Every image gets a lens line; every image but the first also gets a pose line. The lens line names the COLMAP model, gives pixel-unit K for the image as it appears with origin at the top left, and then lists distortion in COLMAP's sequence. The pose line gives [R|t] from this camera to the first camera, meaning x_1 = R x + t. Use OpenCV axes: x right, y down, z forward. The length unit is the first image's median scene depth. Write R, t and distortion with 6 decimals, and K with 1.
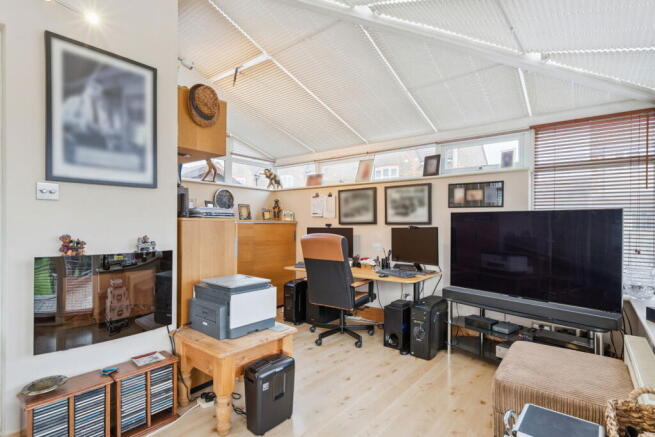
lens RADIAL K [[332.2, 0, 326.9], [0, 332.2, 222.9], [0, 0, 1]] dist [0.000431, -0.000120]
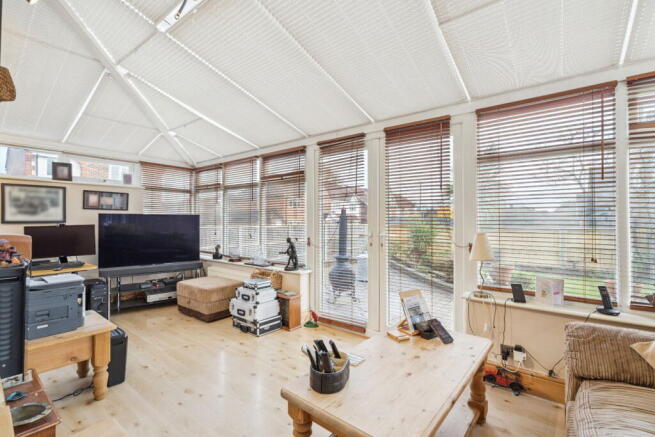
lens RADIAL K [[300.6, 0, 326.9], [0, 300.6, 217.8], [0, 0, 1]] dist [-0.000634, 0.001057]
pose [[-0.016611, 0.001028, 0.999861, -0.757789], [-0.002801, 0.999996, -0.001075, -0.013636], [-0.999858, -0.002818, -0.016608, 0.097885]]
